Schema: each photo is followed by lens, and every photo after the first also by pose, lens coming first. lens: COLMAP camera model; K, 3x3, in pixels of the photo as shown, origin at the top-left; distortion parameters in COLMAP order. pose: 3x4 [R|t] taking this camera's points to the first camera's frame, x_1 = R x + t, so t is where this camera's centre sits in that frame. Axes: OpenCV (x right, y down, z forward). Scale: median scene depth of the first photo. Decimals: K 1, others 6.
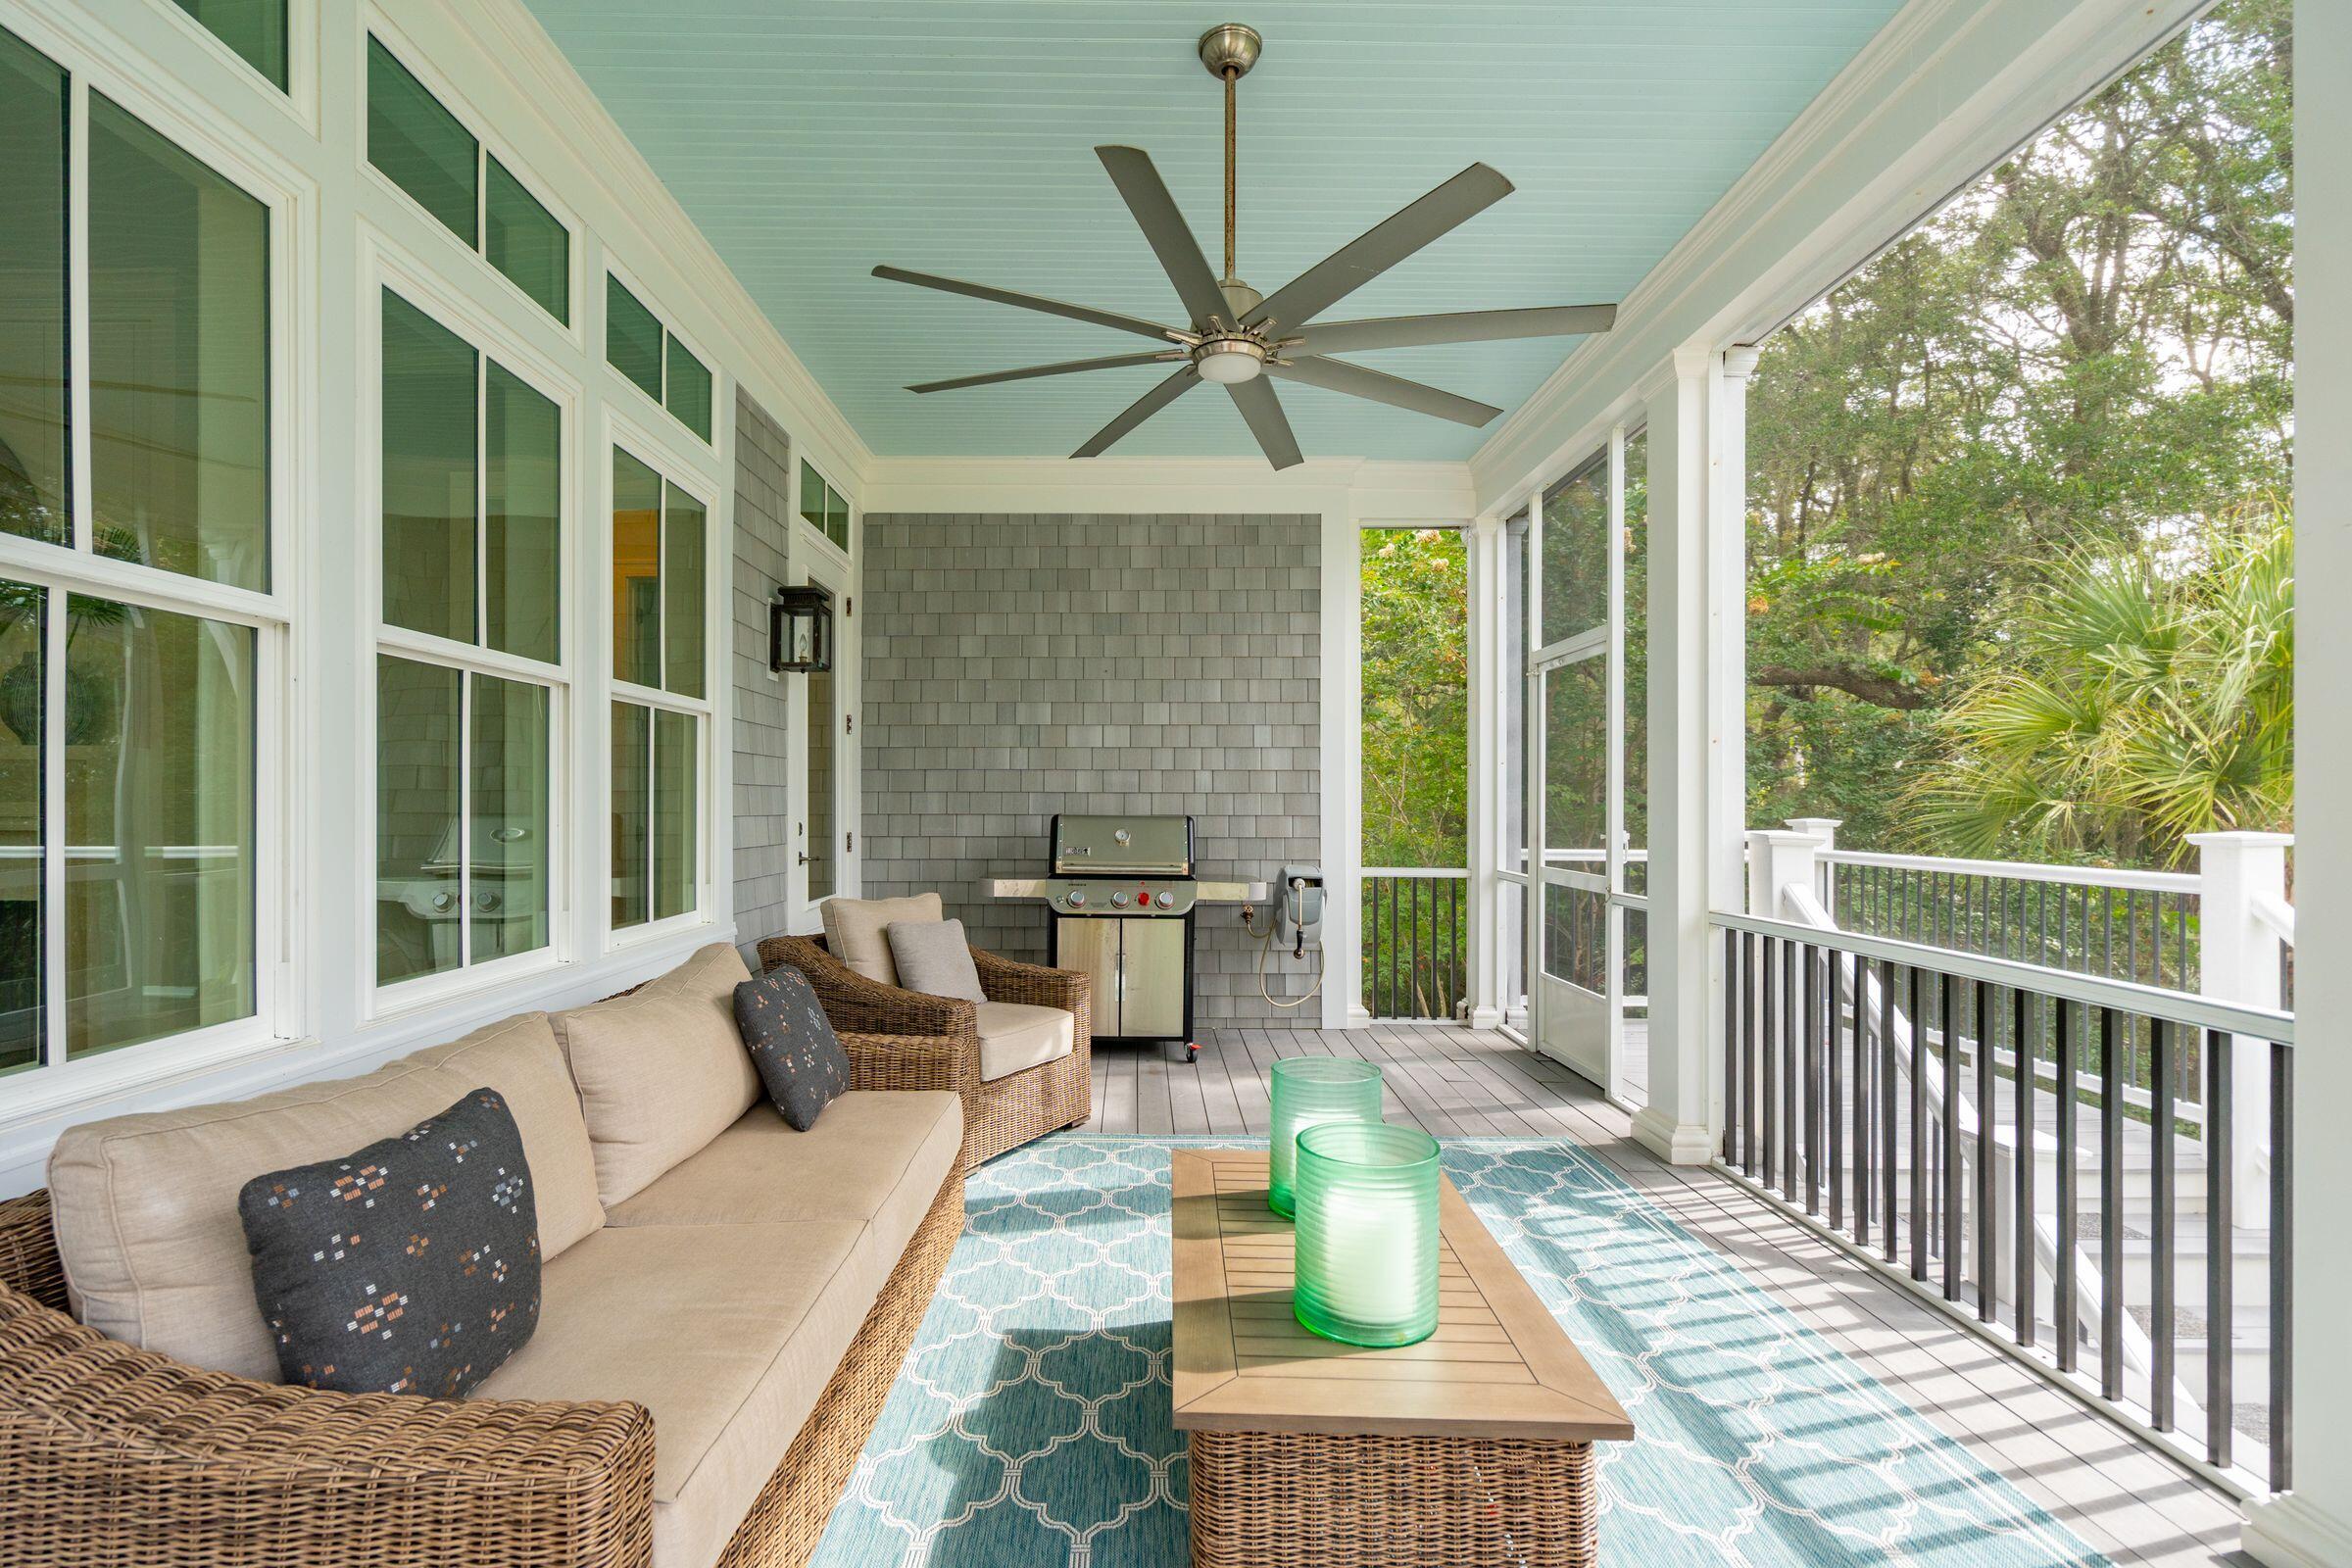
lens RADIAL K [[1046.7, 0, 1166.9], [0, 1046.7, 801.5], [0, 0, 1]] dist [-0.004595, -0.000555]
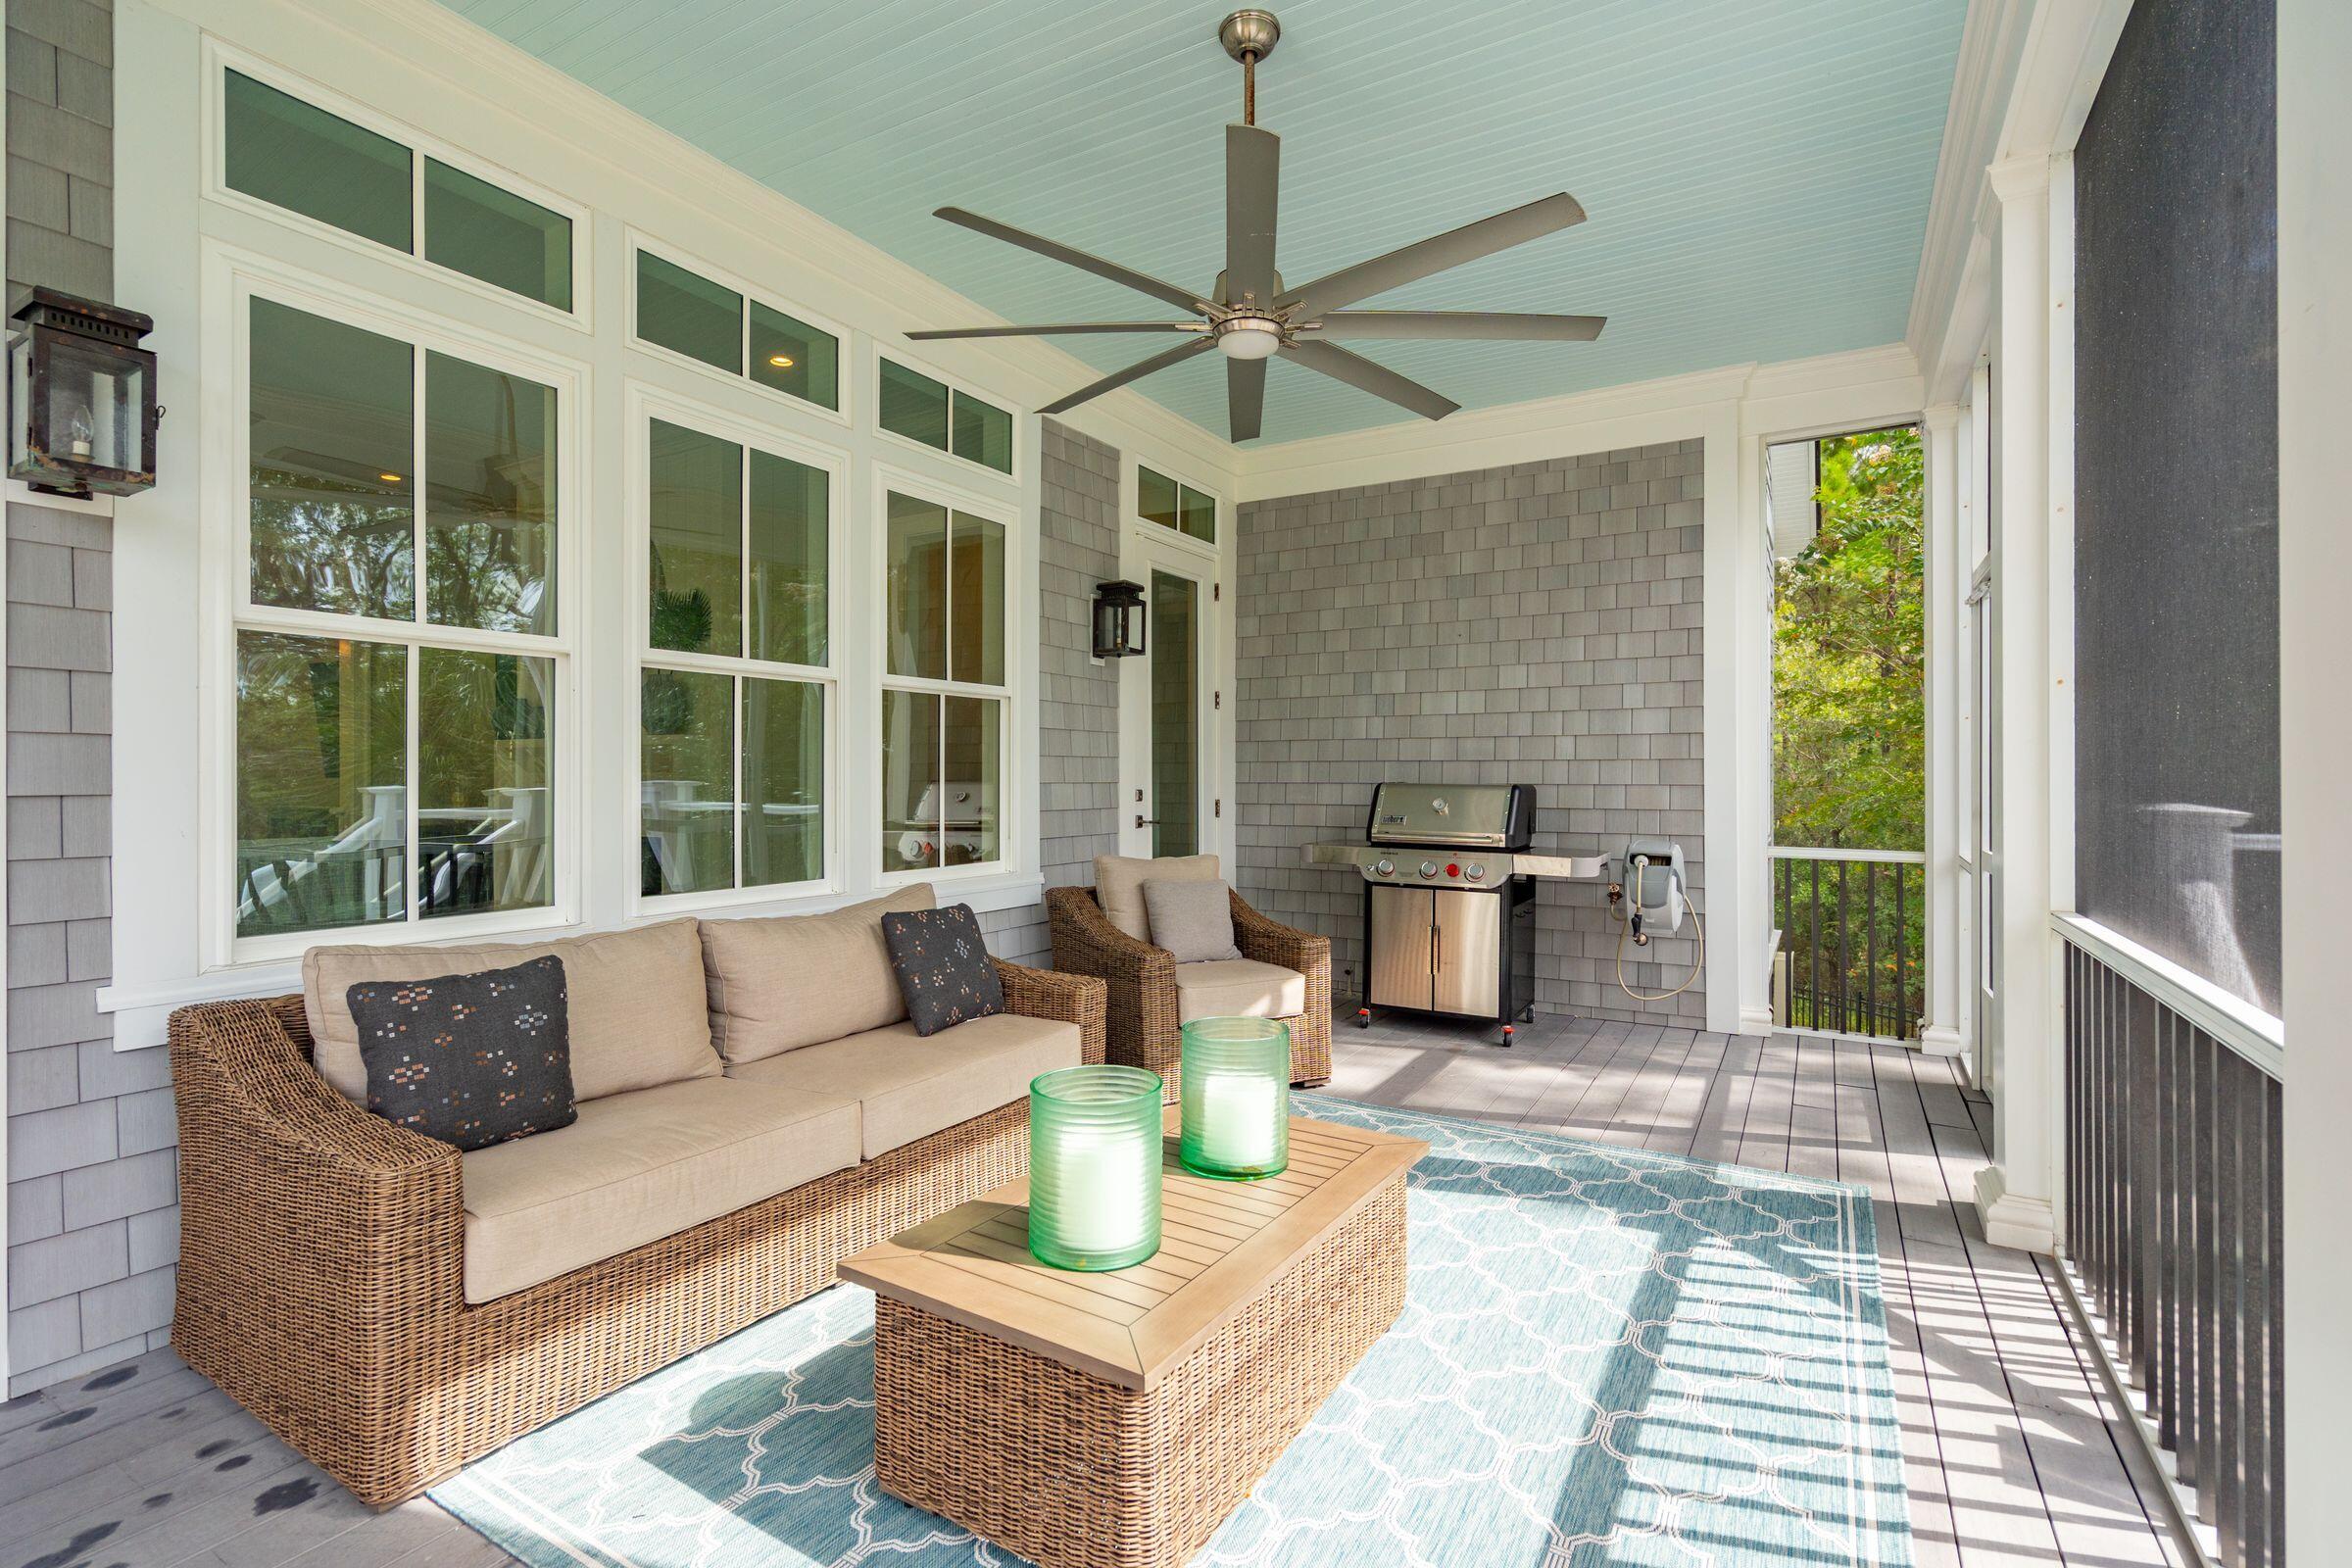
lens RADIAL K [[1046.7, 0, 1164.7], [0, 1046.7, 771.4], [0, 0, 1]] dist [-0.004595, -0.000555]
pose [[0.868080, -0.003186, -0.496415, 0.223109], [0.002812, 0.999995, -0.001500, 0.002565], [0.496417, -0.000094, 0.868084, 0.029914]]
